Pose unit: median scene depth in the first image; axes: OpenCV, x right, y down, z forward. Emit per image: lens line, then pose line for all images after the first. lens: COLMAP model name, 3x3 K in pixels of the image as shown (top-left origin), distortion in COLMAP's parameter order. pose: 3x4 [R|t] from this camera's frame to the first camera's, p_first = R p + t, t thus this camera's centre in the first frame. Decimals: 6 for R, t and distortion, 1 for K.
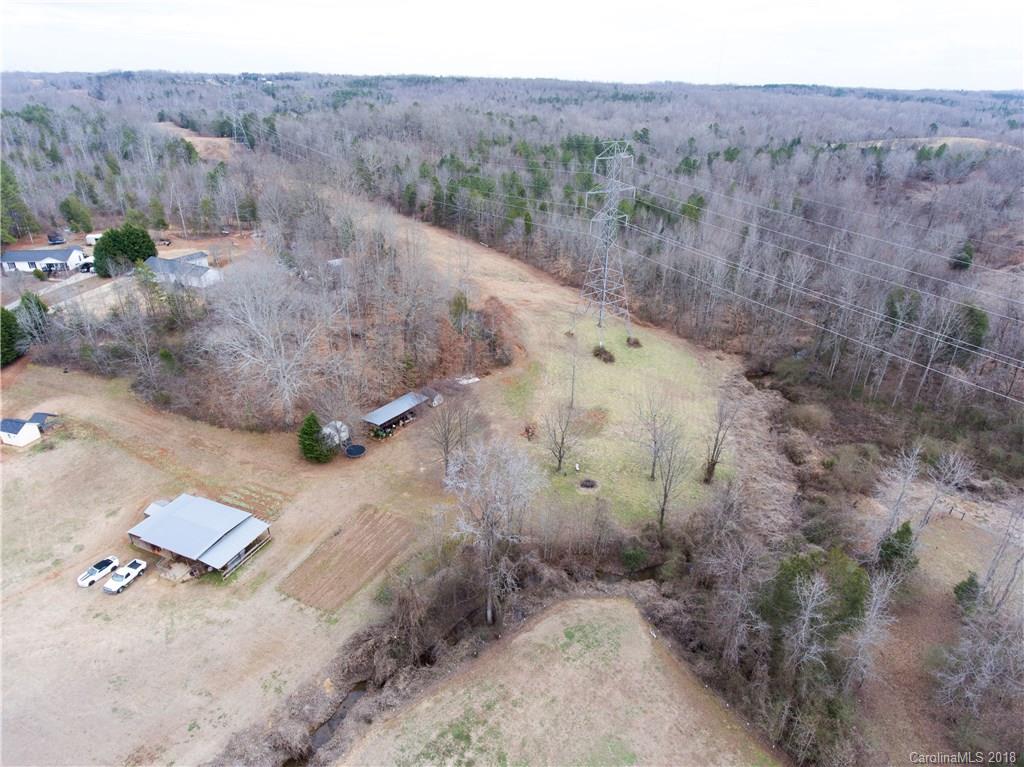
lens RADIAL K [[600.6, 0, 514.6], [0, 600.6, 379.0], [0, 0, 1]] dist [-0.002458, -0.001296]
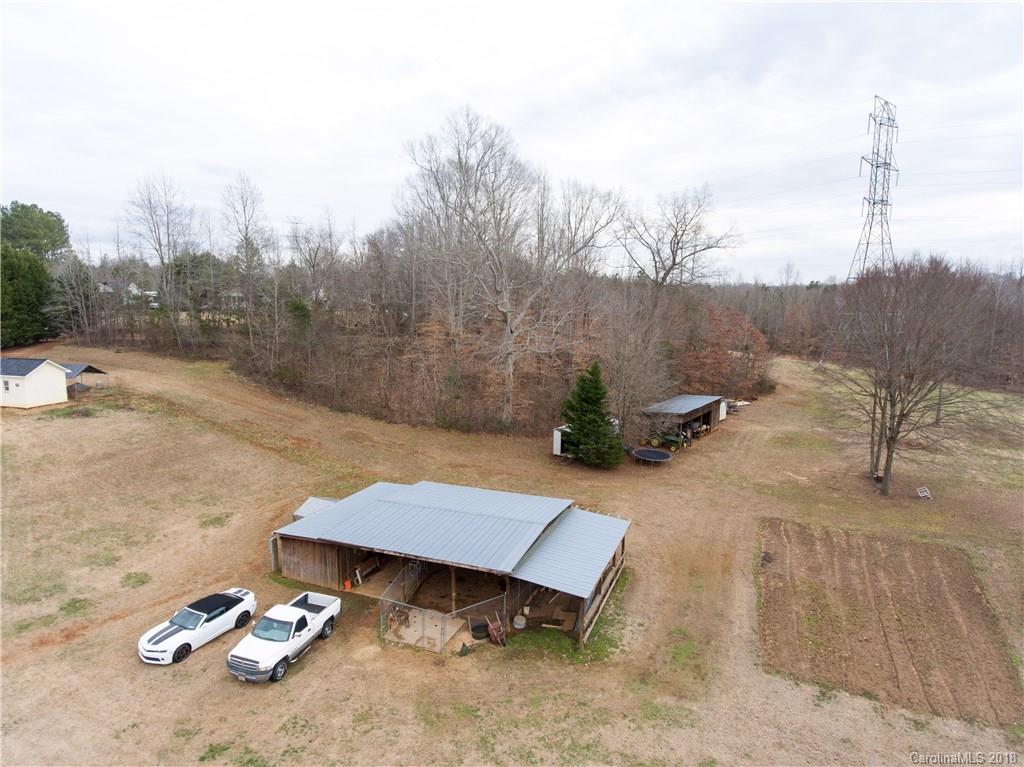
lens RADIAL K [[600.6, 0, 514.6], [0, 600.6, 379.0], [0, 0, 1]] dist [-0.002458, -0.001296]
pose [[0.999853, -0.014897, 0.008479, -0.501256], [0.016847, 0.945254, -0.325899, 0.291347], [-0.003160, 0.325994, 0.945366, 0.618642]]
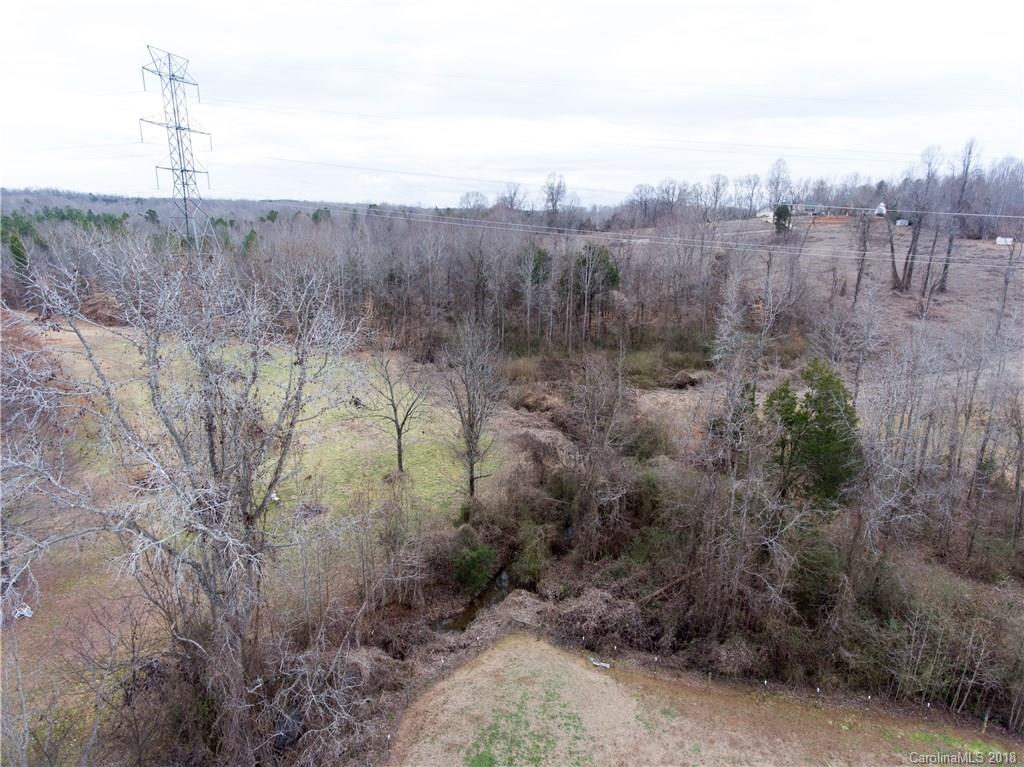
lens RADIAL K [[600.6, 0, 514.6], [0, 600.6, 379.0], [0, 0, 1]] dist [-0.002458, -0.001296]
pose [[0.730441, -0.189742, 0.656090, -0.094749], [0.305527, 0.949933, -0.065429, 0.186360], [-0.610827, 0.248245, 0.751841, 0.540565]]
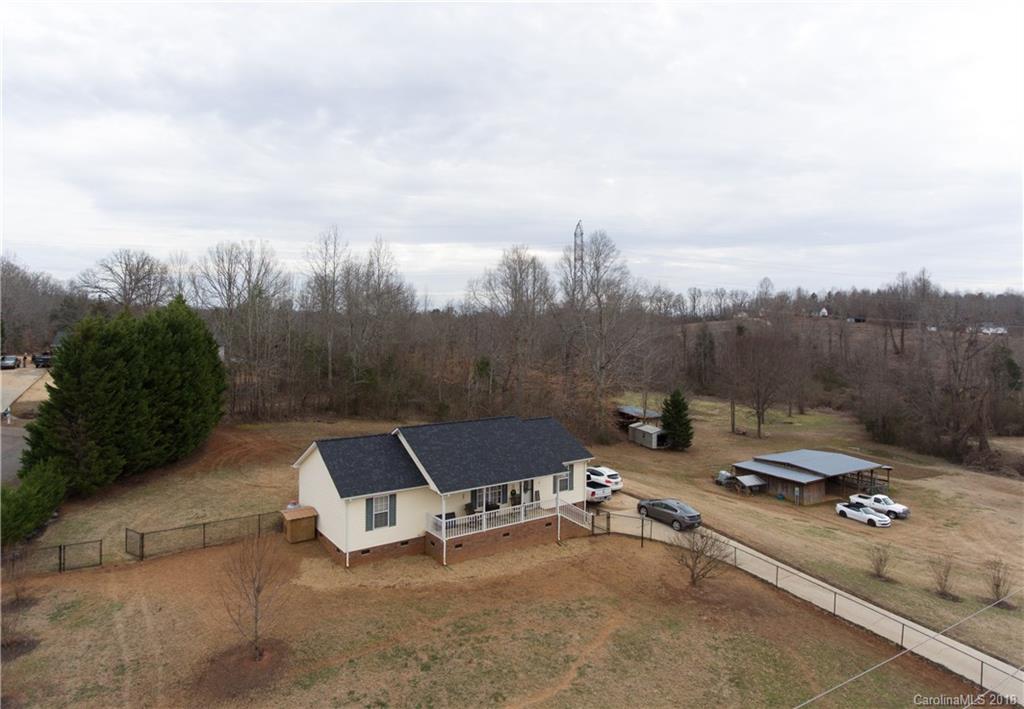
lens RADIAL K [[600.0, 0, 514.9], [0, 600.0, 321.6], [0, 0, 1]] dist [-0.001944, -0.001895]
pose [[0.614487, -0.006246, 0.788902, -1.473378], [0.353318, 0.896261, -0.268109, 0.147964], [-0.705387, 0.443483, 0.552948, 0.755858]]
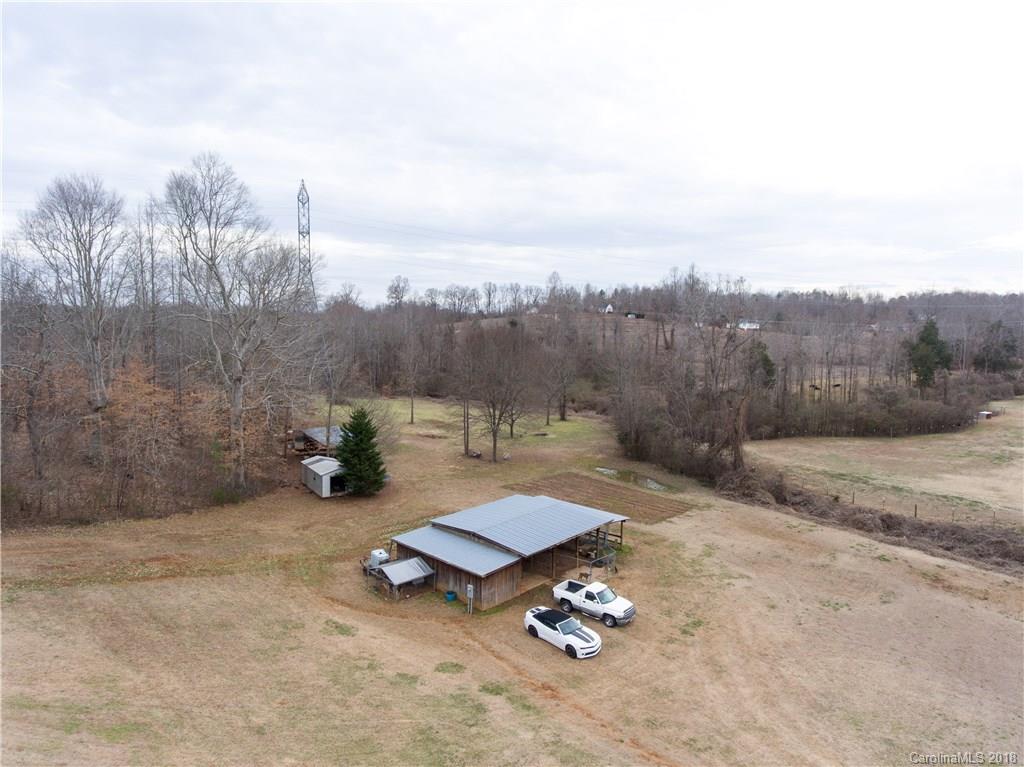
lens RADIAL K [[600.6, 0, 514.6], [0, 600.6, 379.0], [0, 0, 1]] dist [-0.002458, -0.001296]
pose [[0.347842, -0.098335, 0.932382, -1.046713], [0.414766, 0.908015, -0.058970, 0.159785], [-0.840818, 0.407232, 0.356632, 0.766517]]
